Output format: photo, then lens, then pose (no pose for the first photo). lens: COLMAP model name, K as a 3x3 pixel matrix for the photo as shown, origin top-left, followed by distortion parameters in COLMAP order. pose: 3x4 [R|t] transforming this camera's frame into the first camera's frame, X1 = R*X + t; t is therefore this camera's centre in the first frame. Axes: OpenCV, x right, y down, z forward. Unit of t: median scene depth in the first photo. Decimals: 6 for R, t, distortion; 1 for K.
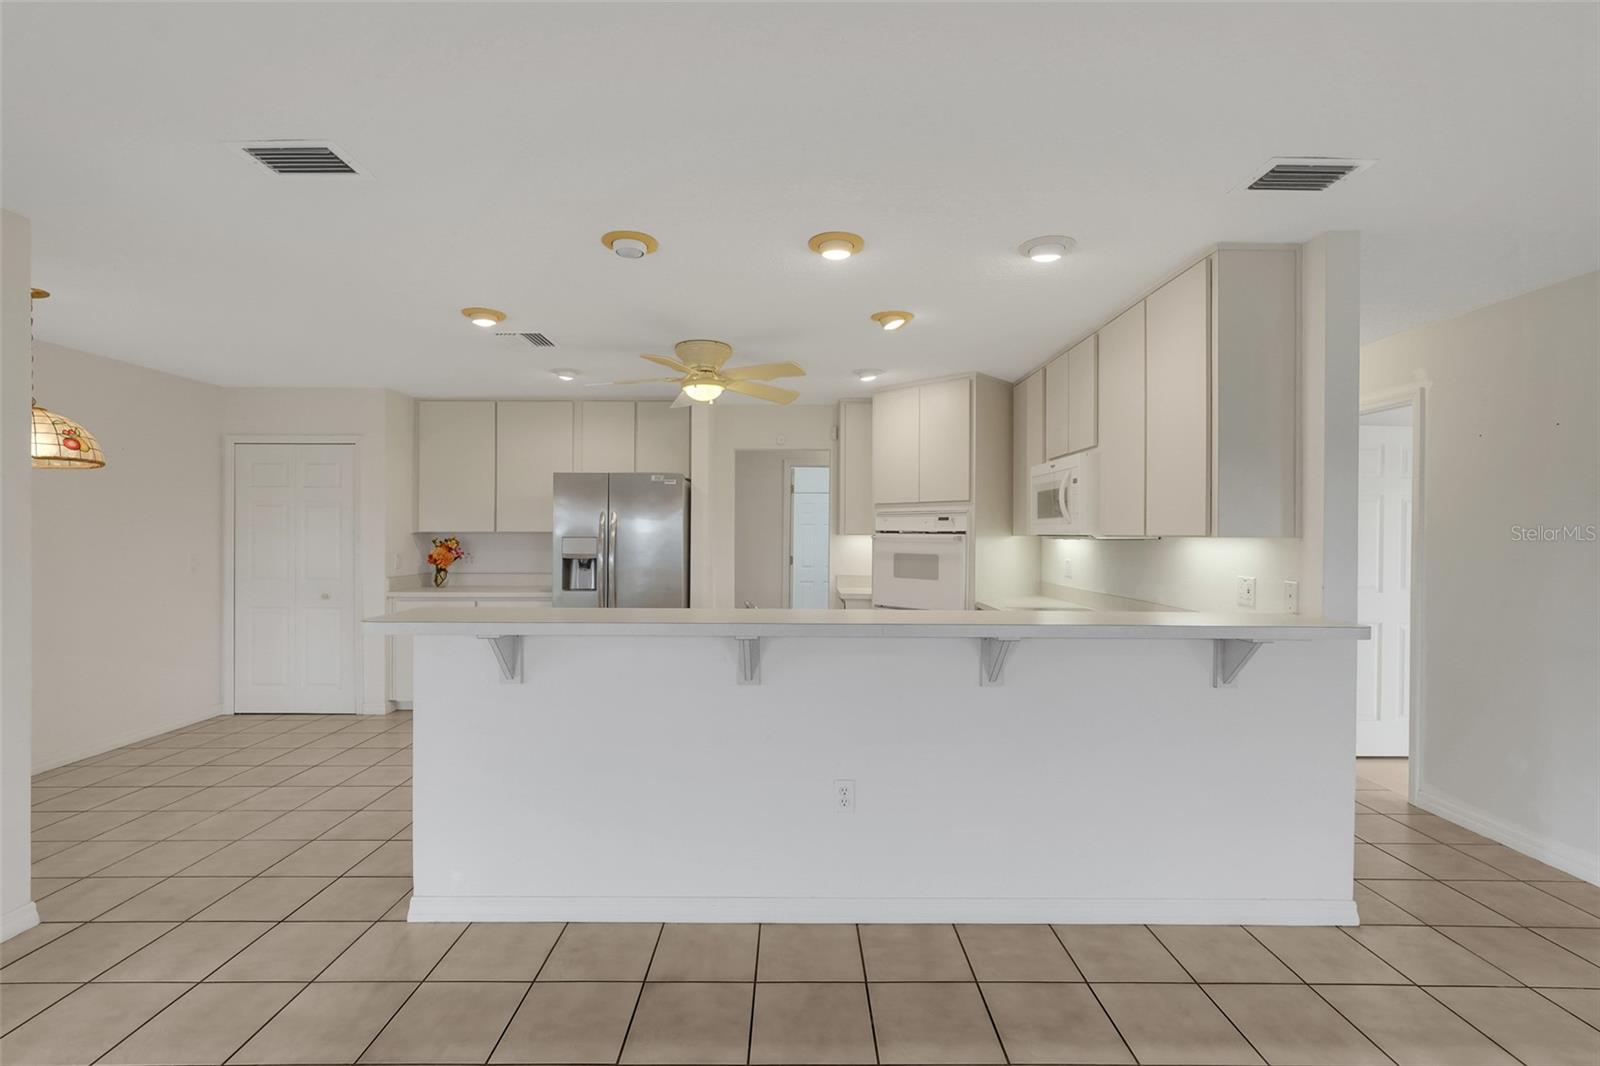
lens RADIAL K [[708.3, 0, 803.7], [0, 708.3, 535.1], [0, 0, 1]] dist [-0.007994, 0.002724]
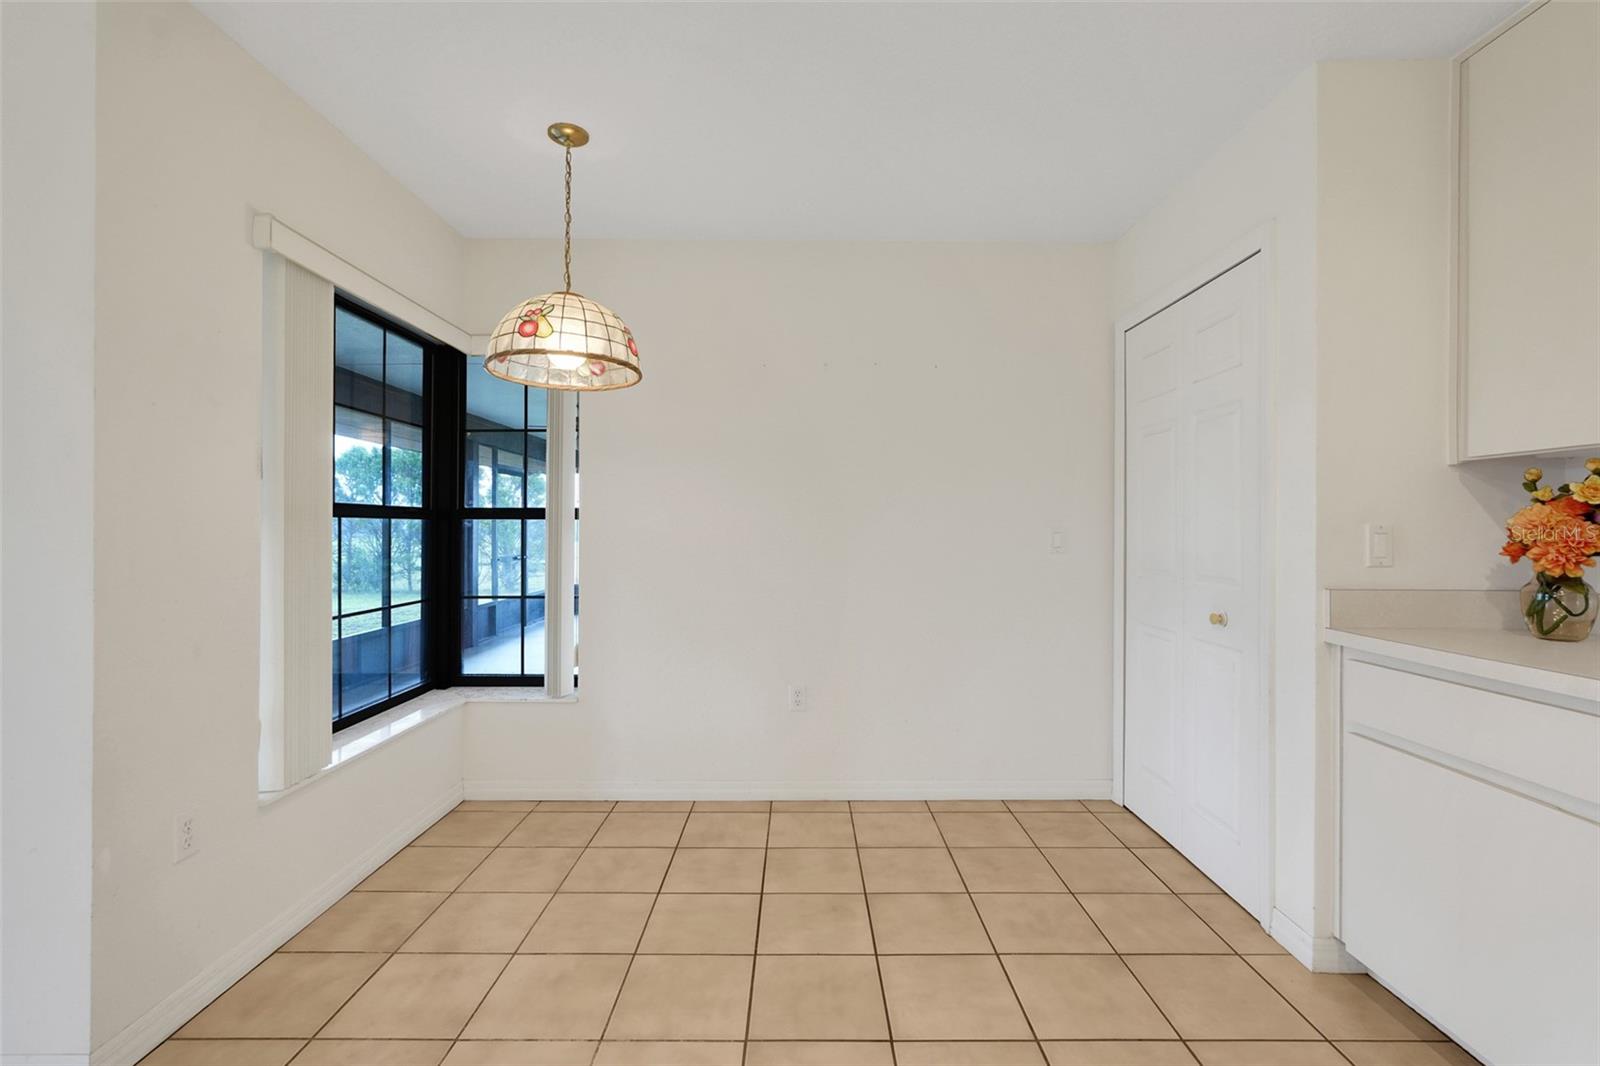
lens RADIAL K [[708.3, 0, 798.0], [0, 708.3, 524.6], [0, 0, 1]] dist [-0.007994, 0.002724]
pose [[-0.014168, -0.011255, -0.999836, -0.244618], [-0.006858, 0.999914, -0.011159, 0.035917], [0.999876, 0.006698, -0.014244, 0.791326]]
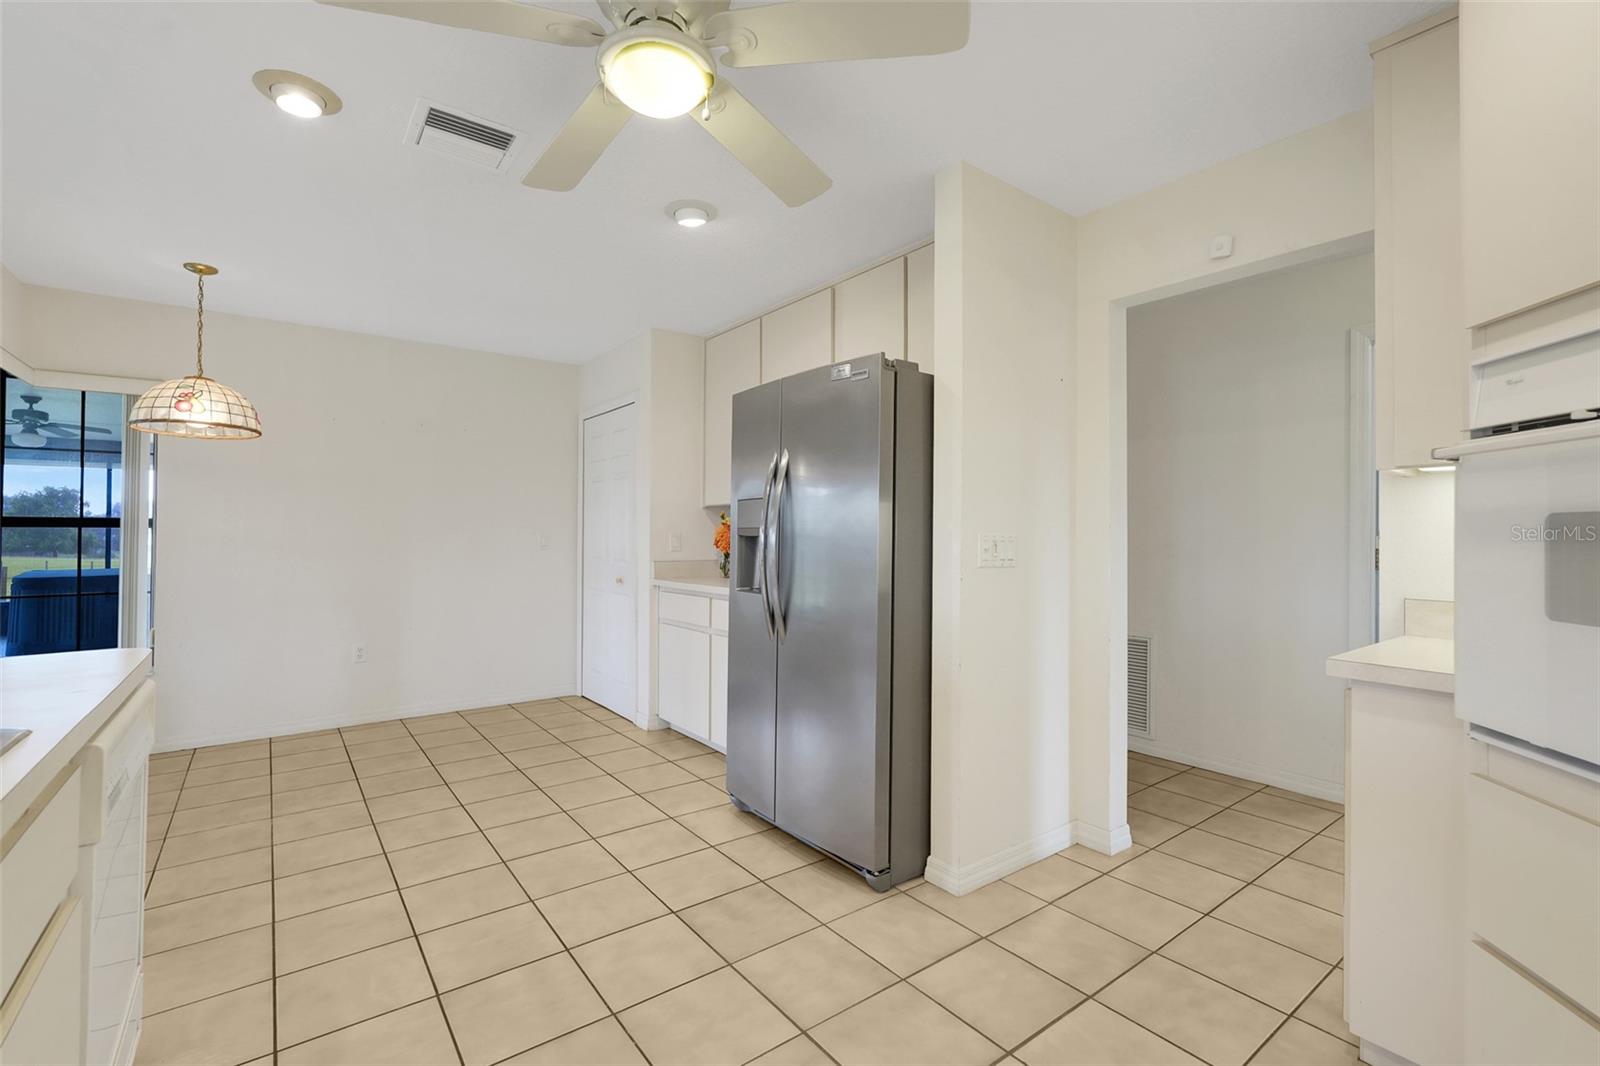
lens RADIAL K [[708.3, 0, 795.1], [0, 708.3, 527.9], [0, 0, 1]] dist [-0.007994, 0.002724]
pose [[0.594285, -0.009415, -0.804200, 0.172066], [-0.001509, 0.999917, -0.012821, 0.034331], [0.804253, 0.008832, 0.594221, 0.694387]]
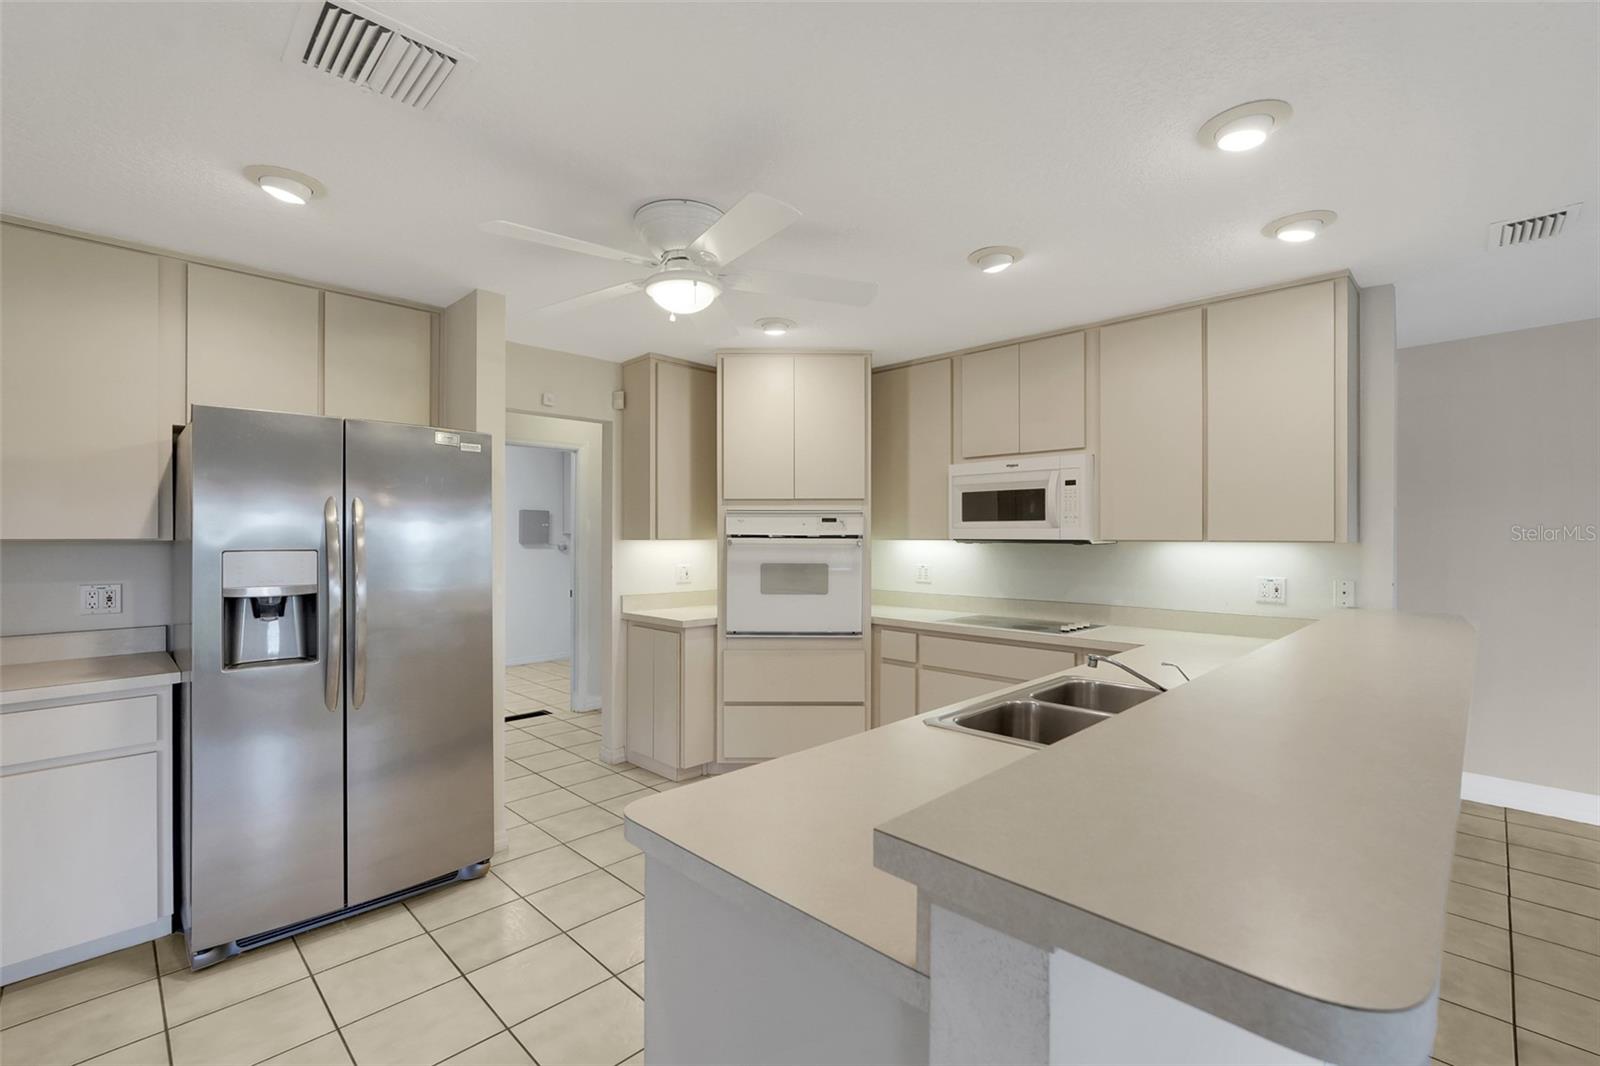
lens RADIAL K [[708.3, 0, 802.4], [0, 708.3, 533.2], [0, 0, 1]] dist [-0.007994, 0.002724]
pose [[0.711674, -0.001731, 0.702508, -0.398960], [0.003595, 0.999993, -0.001179, -0.006787], [-0.702501, 0.003364, 0.711675, 0.428468]]
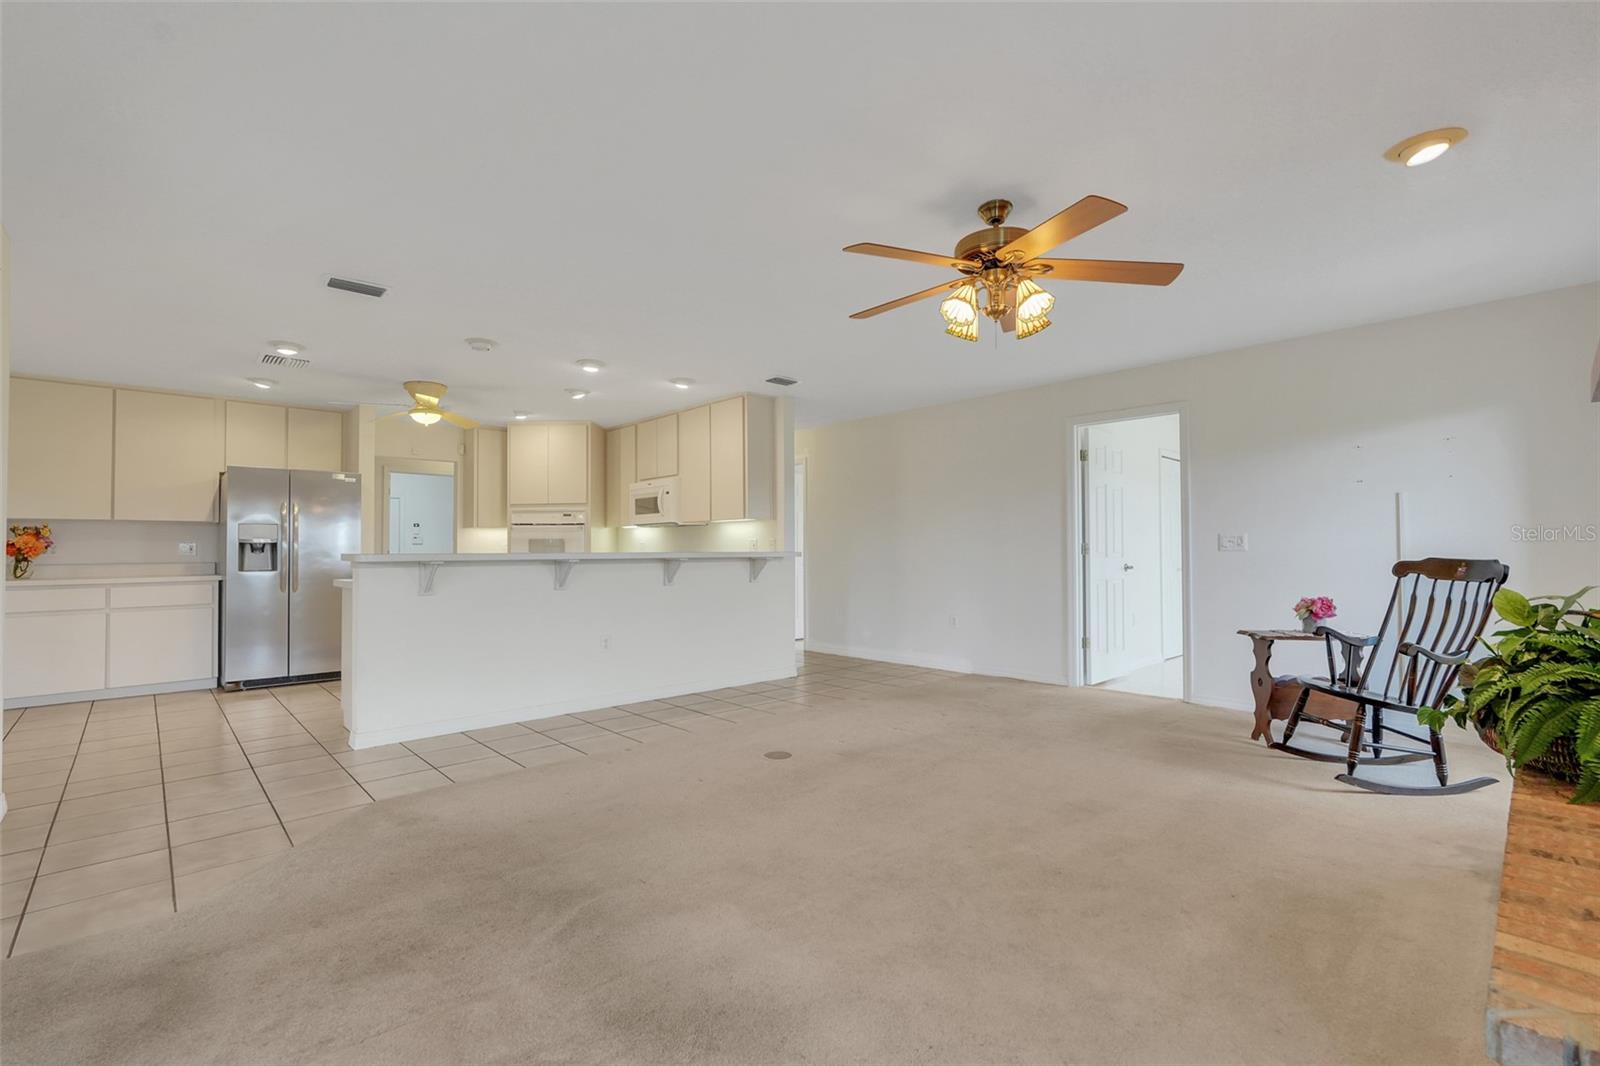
lens RADIAL K [[708.3, 0, 793.3], [0, 708.3, 531.7], [0, 0, 1]] dist [-0.007994, 0.002724]
pose [[0.739214, 0.008076, 0.673422, -0.450005], [0.012969, 0.999572, -0.026224, 0.056639], [-0.673346, 0.028118, 0.738793, -0.420432]]
